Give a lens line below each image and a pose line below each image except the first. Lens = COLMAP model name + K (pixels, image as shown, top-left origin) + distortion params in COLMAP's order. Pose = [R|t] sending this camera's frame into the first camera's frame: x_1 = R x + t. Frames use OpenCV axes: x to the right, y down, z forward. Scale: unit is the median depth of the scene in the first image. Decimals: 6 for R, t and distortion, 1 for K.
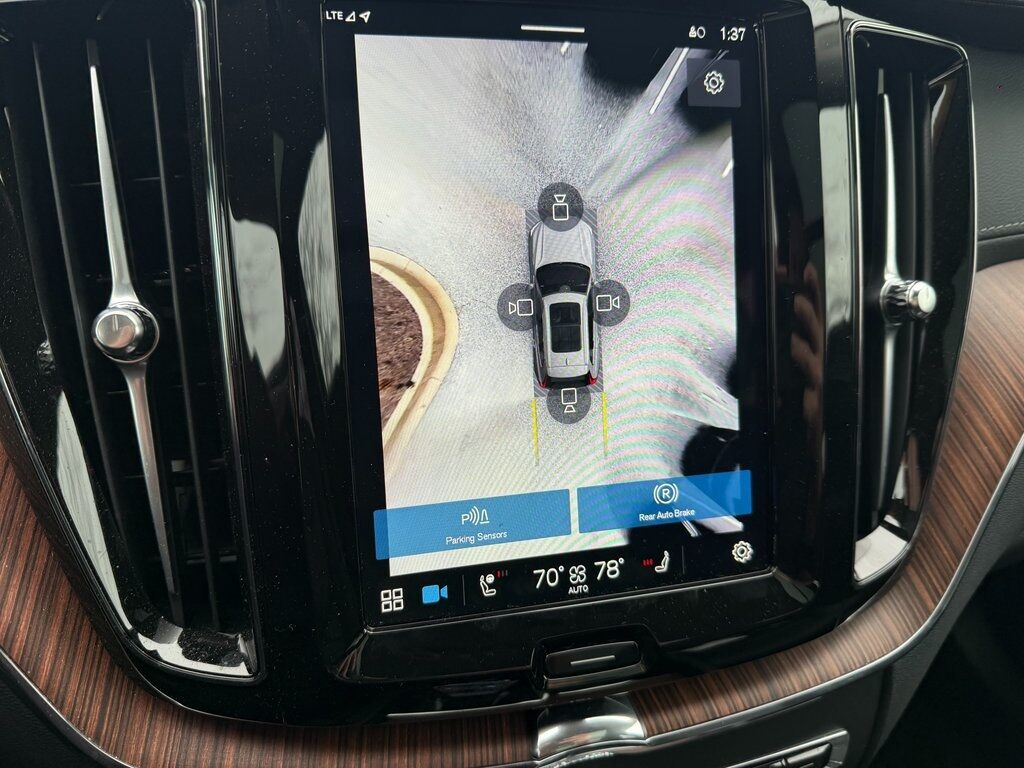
lens RADIAL K [[720.4, 0, 512.0], [0, 720.4, 384.0], [0, 0, 1]] dist [0.004341, -0.028768]
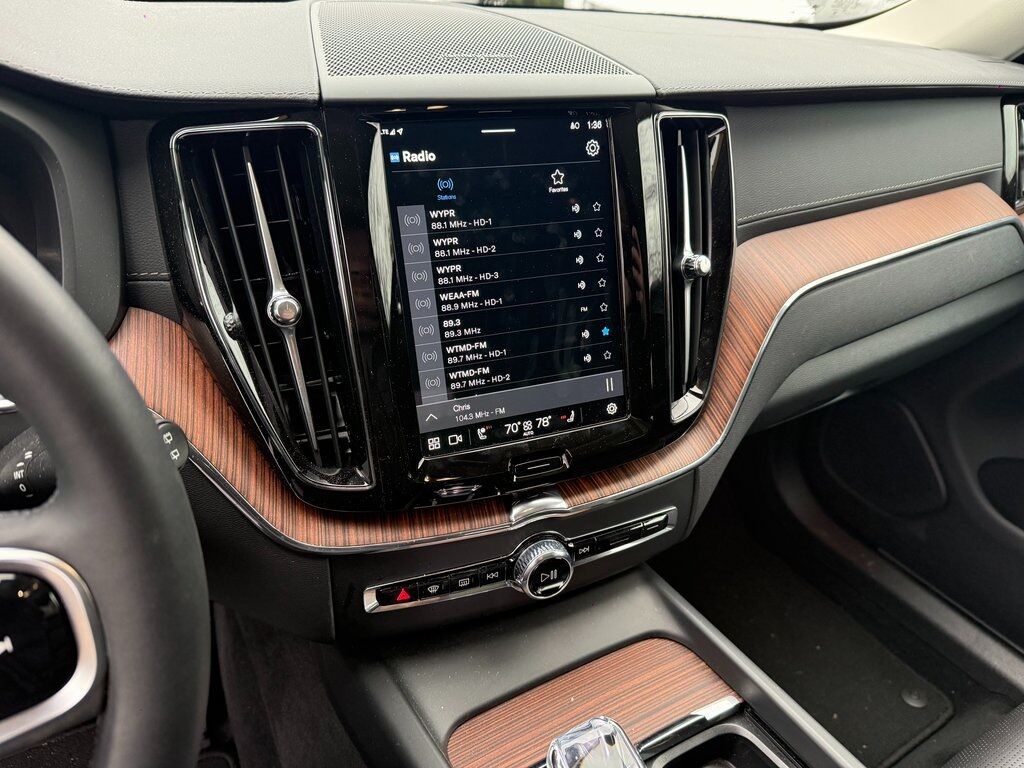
lens RADIAL K [[705.0, 0, 513.2], [0, 705.0, 388.5], [0, 0, 1]] dist [0.165956, -0.373933]
pose [[0.987133, -0.073919, 0.141793, -0.198075], [0.060871, 0.993686, 0.094253, -0.008520], [-0.147865, -0.084409, 0.985399, -0.797252]]
